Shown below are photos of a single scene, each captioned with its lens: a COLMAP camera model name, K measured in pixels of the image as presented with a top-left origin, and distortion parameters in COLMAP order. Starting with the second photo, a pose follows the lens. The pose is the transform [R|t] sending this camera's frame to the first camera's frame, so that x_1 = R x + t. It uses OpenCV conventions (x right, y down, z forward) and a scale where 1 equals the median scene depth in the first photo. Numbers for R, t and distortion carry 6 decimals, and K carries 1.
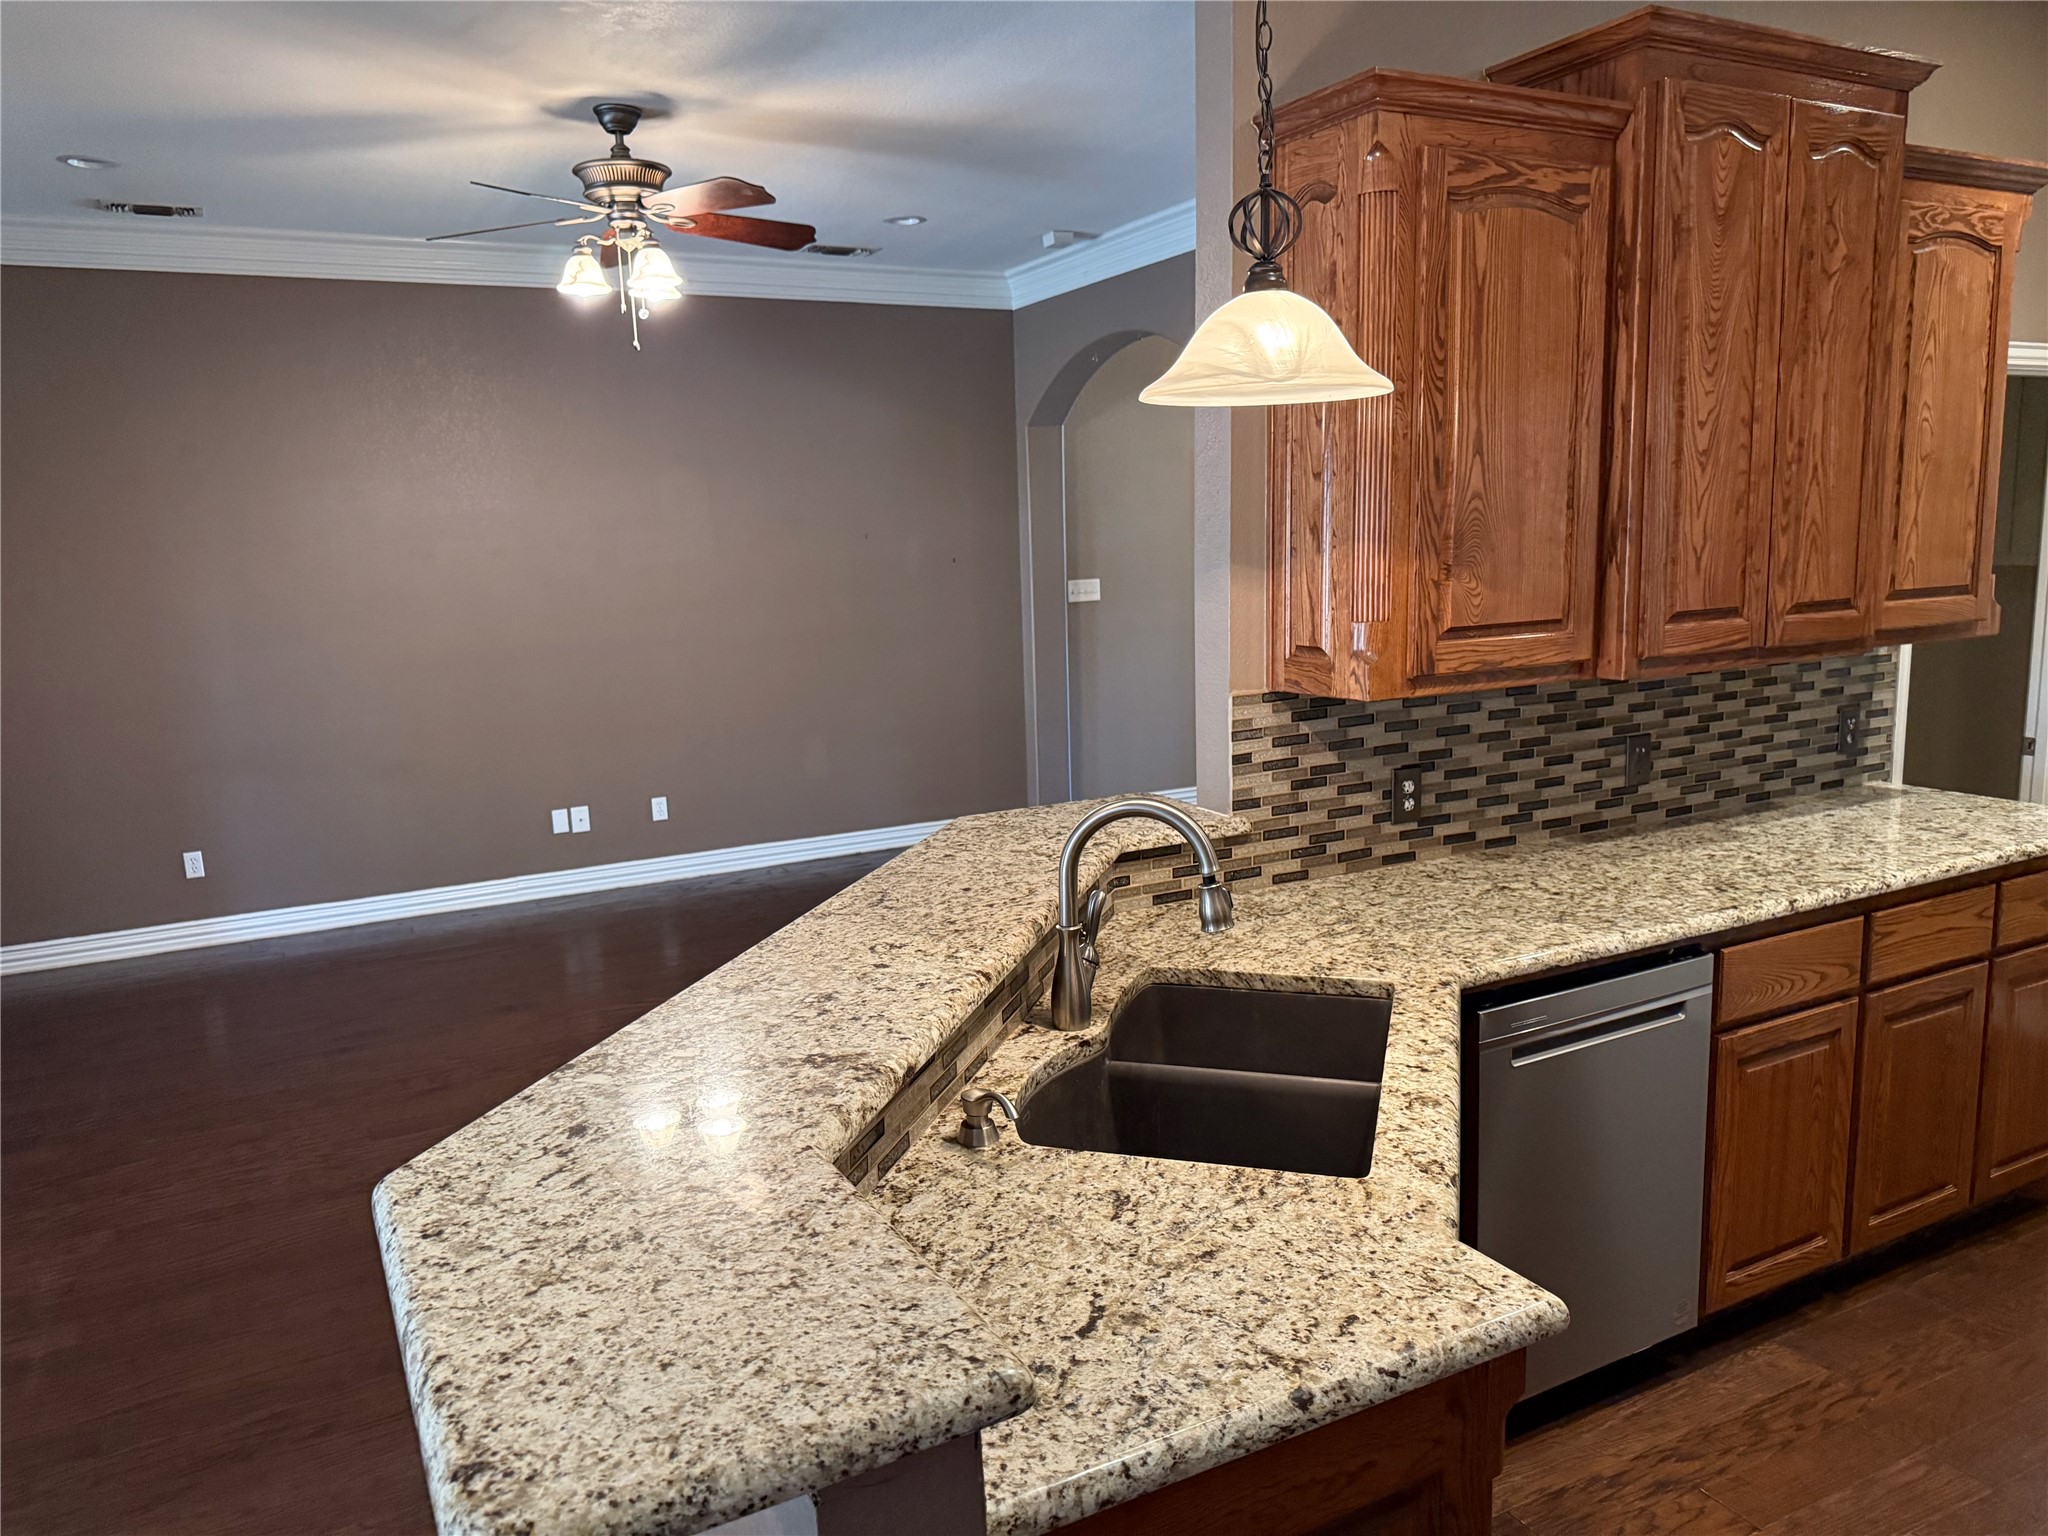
lens RADIAL K [[1445.8, 0, 1021.3], [0, 1445.8, 773.2], [0, 0, 1]] dist [0.148649, -0.298011]
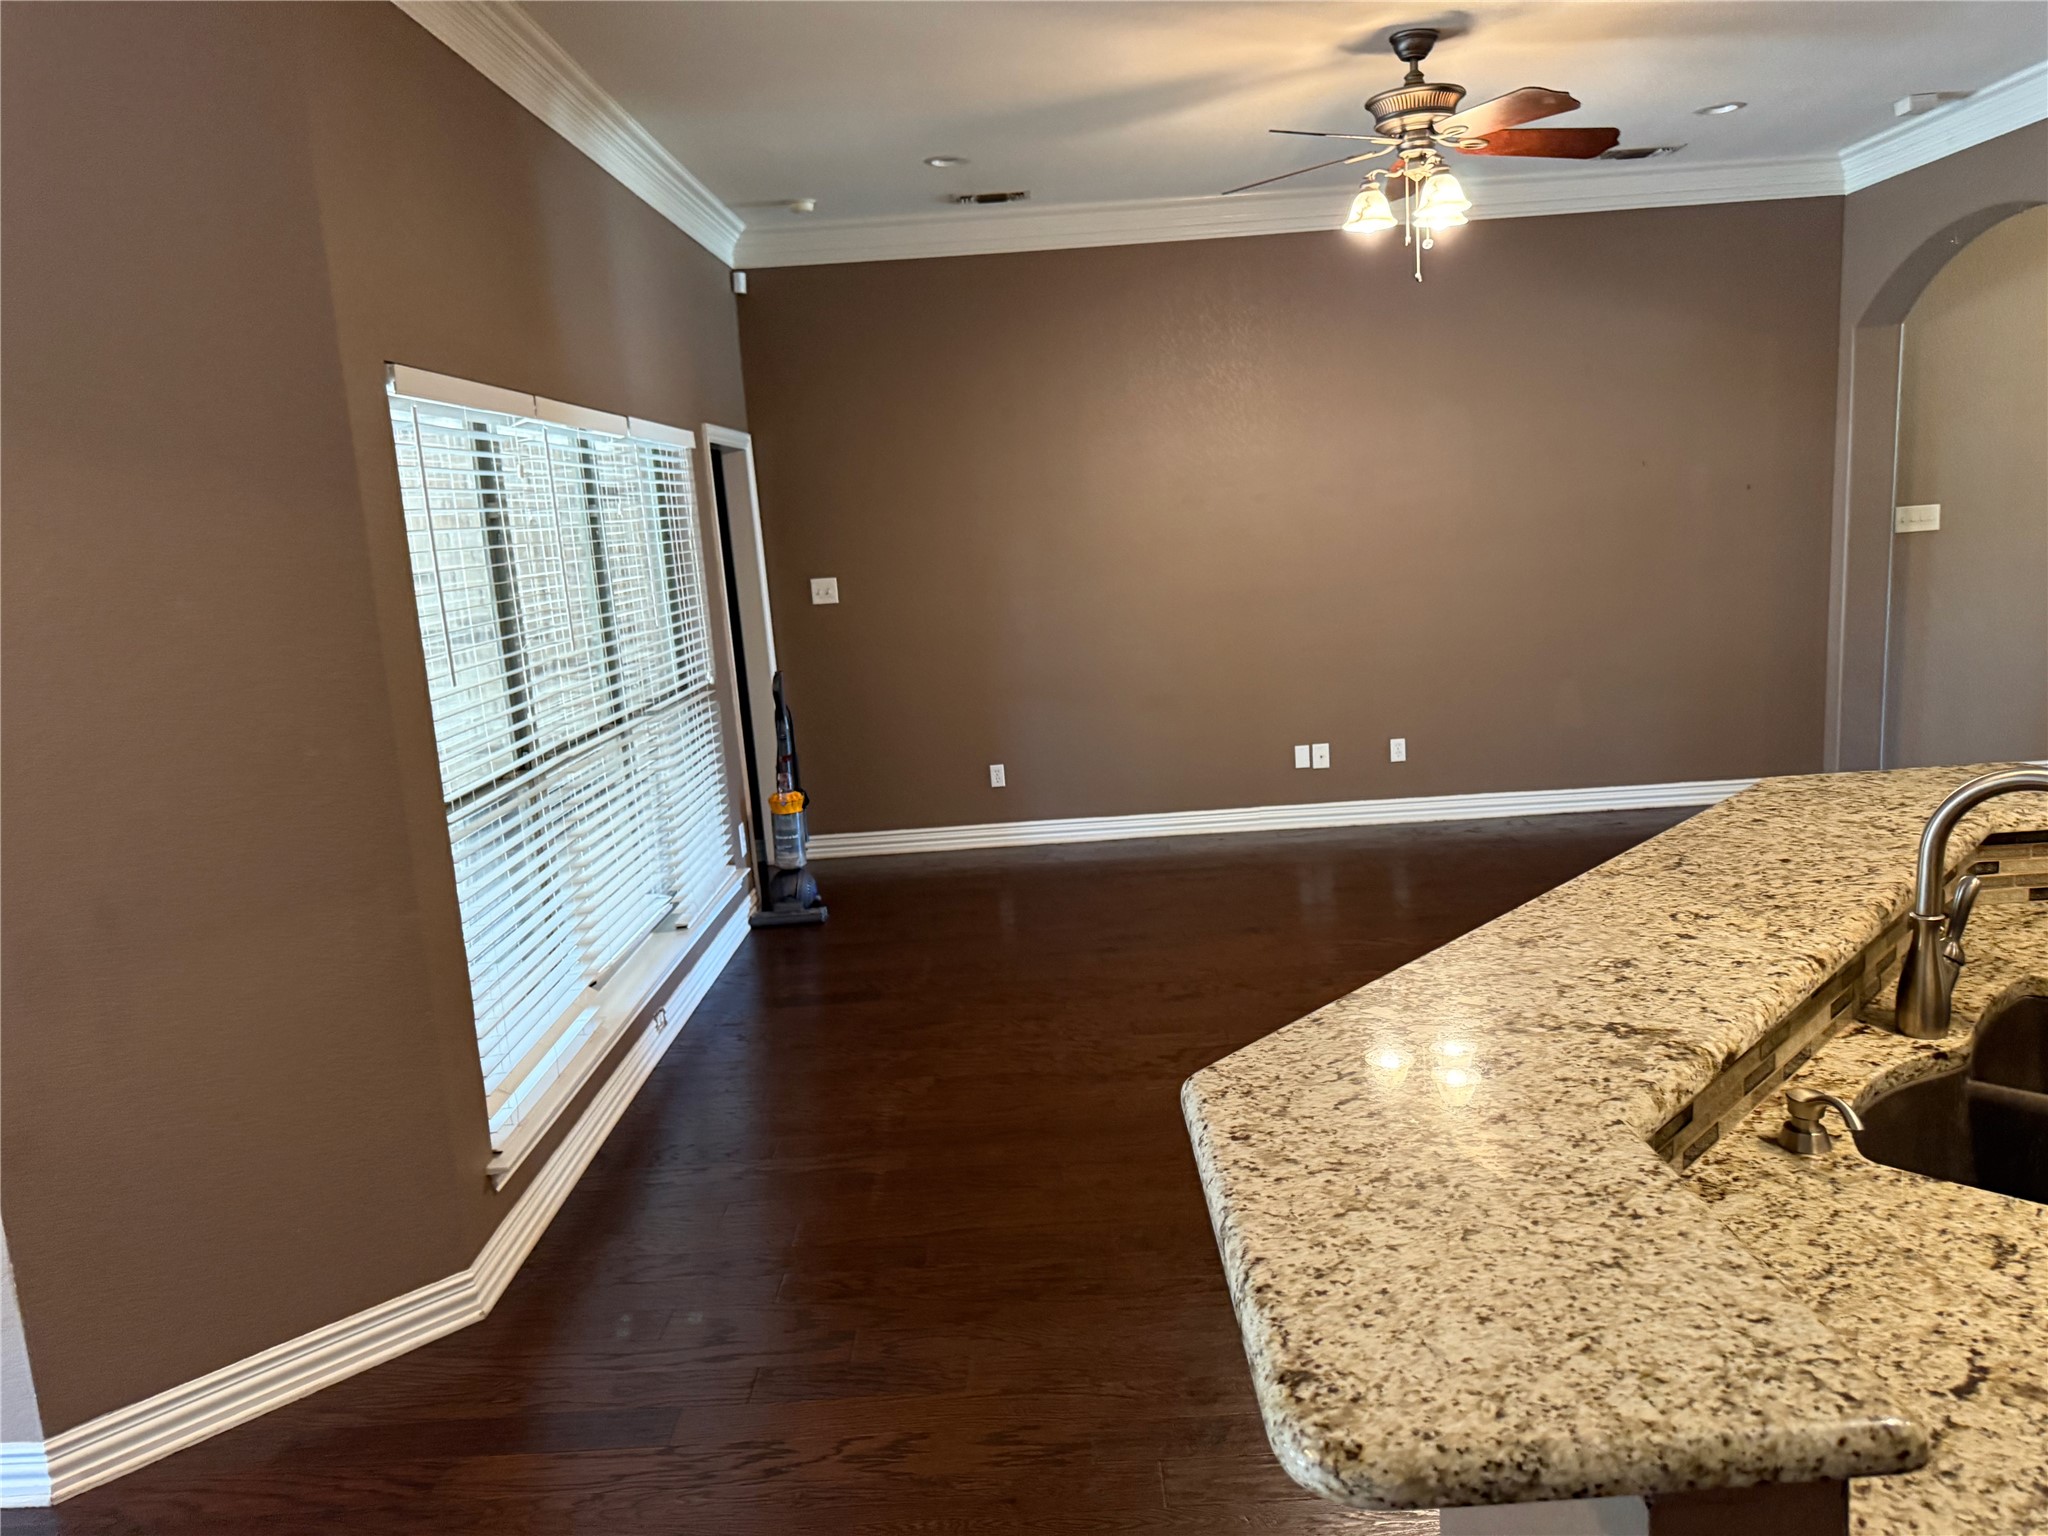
lens RADIAL K [[1451.7, 0, 1031.5], [0, 1451.7, 774.8], [0, 0, 1]] dist [0.059488, -0.073544]
pose [[0.885978, 0.064990, -0.459150, -0.055071], [-0.046053, 0.997567, 0.052337, 0.004445], [0.461435, -0.025224, 0.886816, 0.008097]]
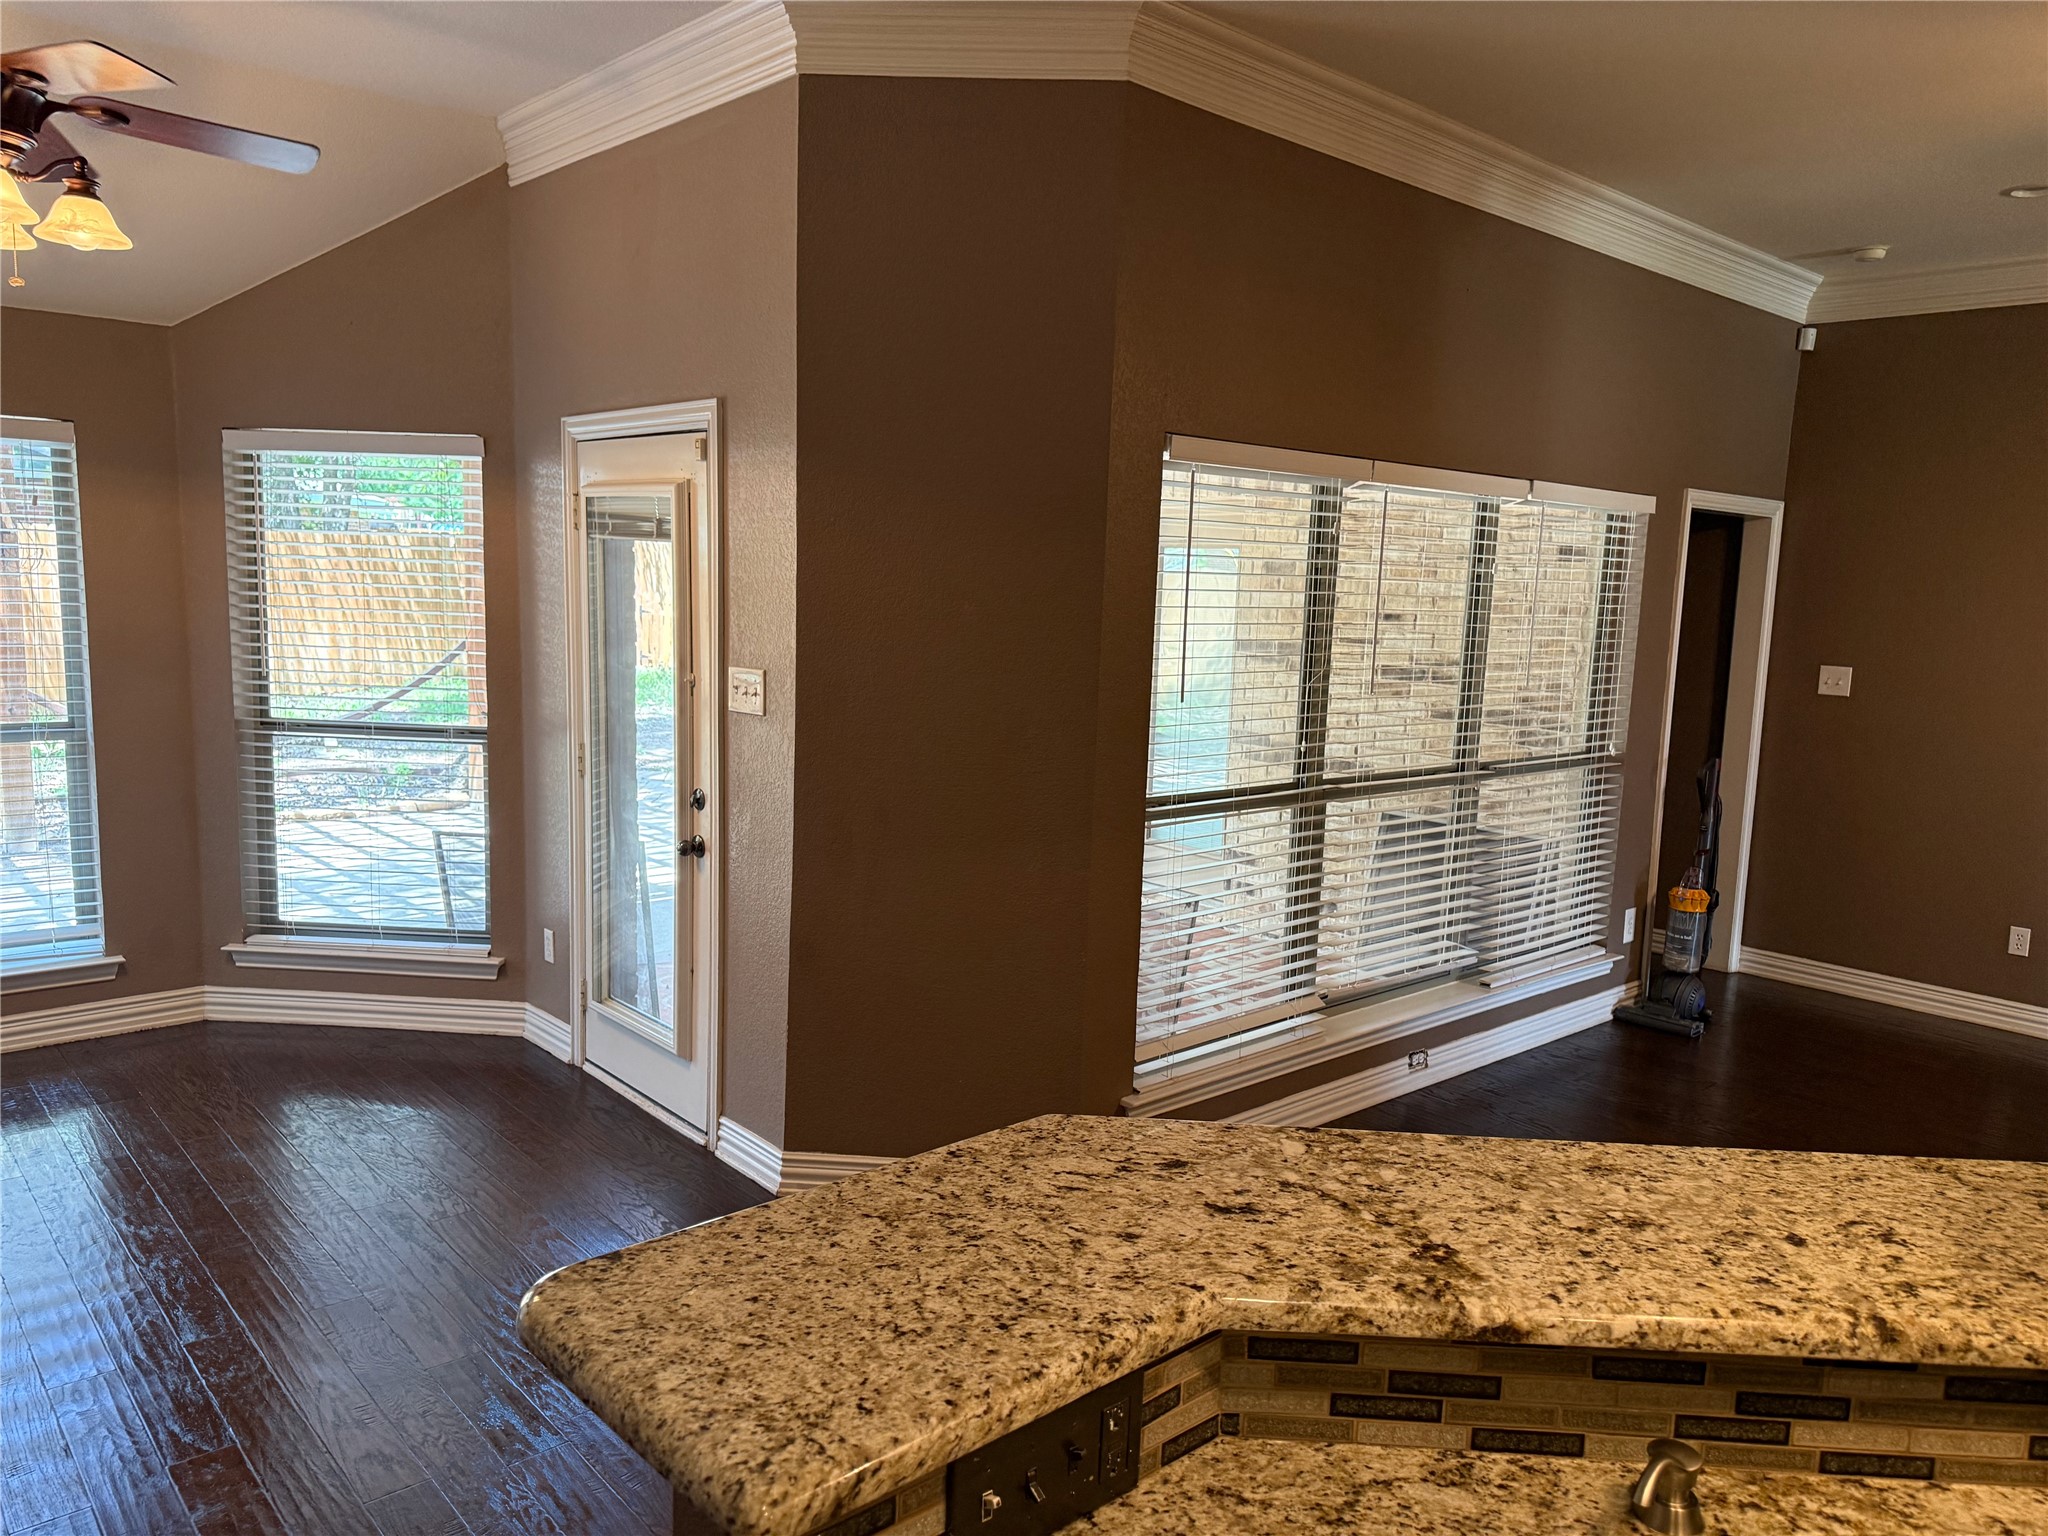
lens RADIAL K [[1451.7, 0, 1031.5], [0, 1451.7, 774.8], [0, 0, 1]] dist [0.059488, -0.073544]
pose [[0.240489, 0.179154, -0.953975, 0.520247], [-0.204220, 0.970159, 0.130711, -0.113043], [0.948925, 0.163387, 0.269899, 0.539870]]
